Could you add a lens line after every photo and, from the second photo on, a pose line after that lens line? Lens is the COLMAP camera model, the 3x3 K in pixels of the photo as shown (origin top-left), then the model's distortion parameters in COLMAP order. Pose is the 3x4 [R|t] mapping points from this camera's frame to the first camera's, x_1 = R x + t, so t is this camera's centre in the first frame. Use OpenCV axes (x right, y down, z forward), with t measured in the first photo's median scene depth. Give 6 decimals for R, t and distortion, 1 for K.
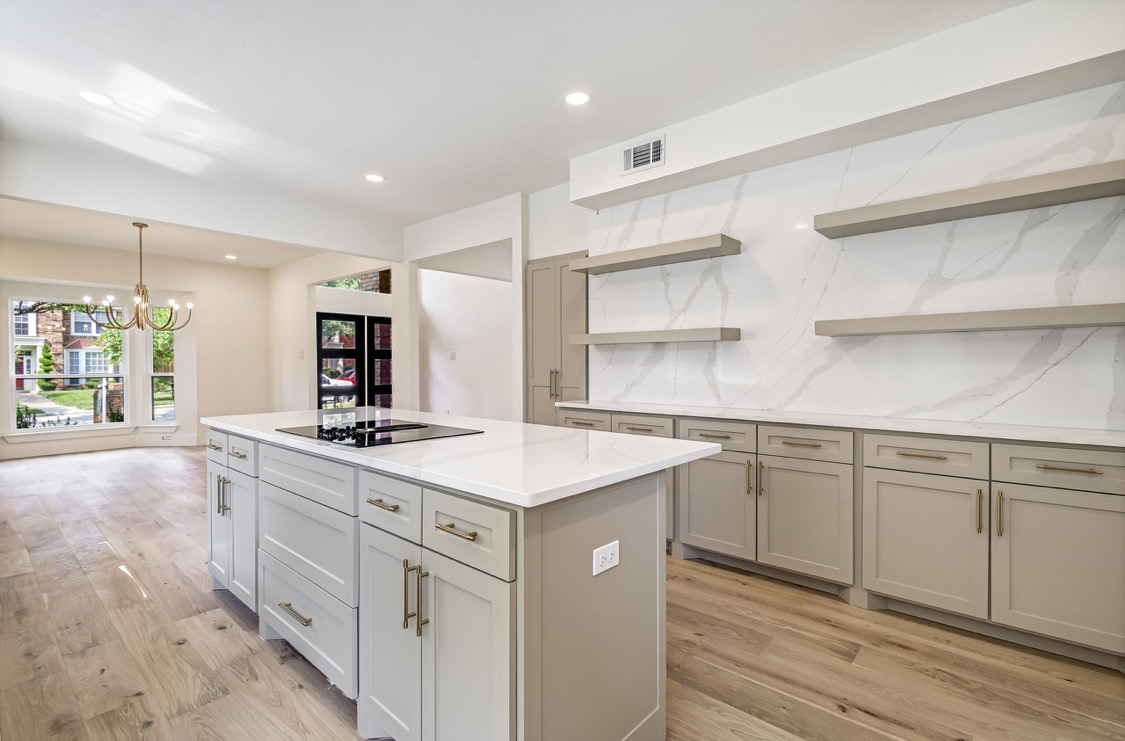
lens RADIAL K [[523.6, 0, 563.1], [0, 523.6, 368.7], [0, 0, 1]] dist [0.004785, -0.000301]
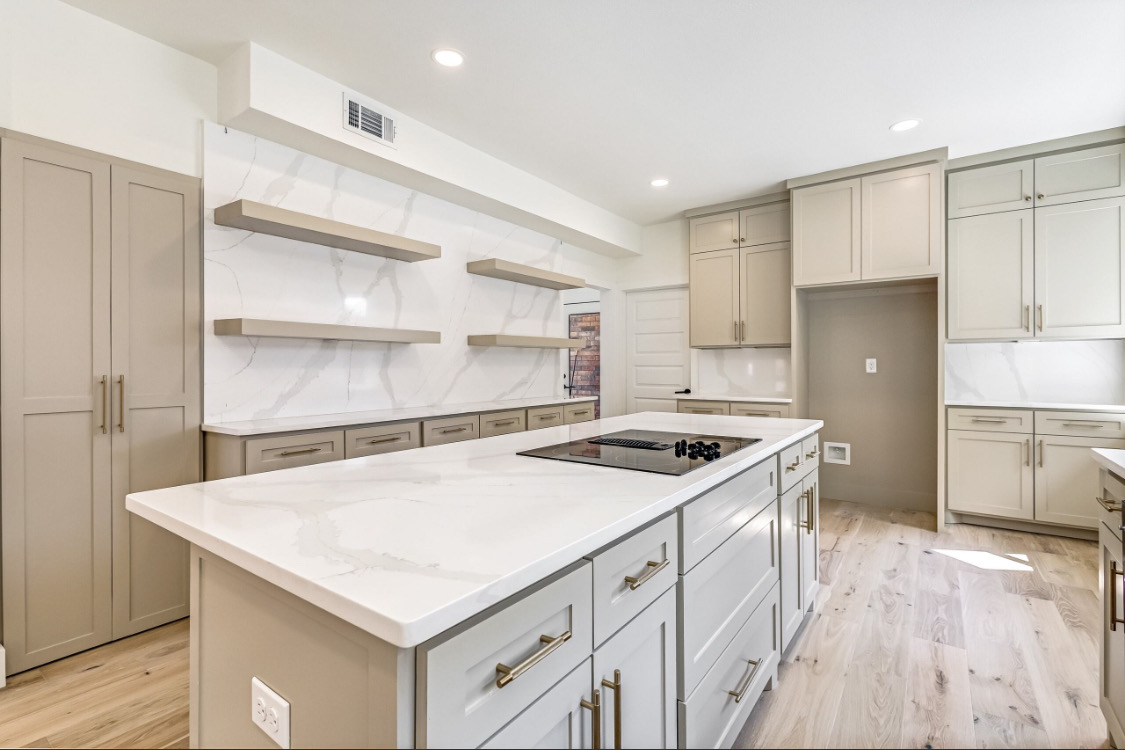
lens RADIAL K [[516.7, 0, 562.8], [0, 516.7, 368.1], [0, 0, 1]] dist [0.002965, 0.000126]
pose [[-0.110290, -0.002378, 0.993897, -0.722731], [0.012569, 0.999914, 0.003787, -0.003737], [-0.993820, 0.012910, -0.110251, 0.785903]]
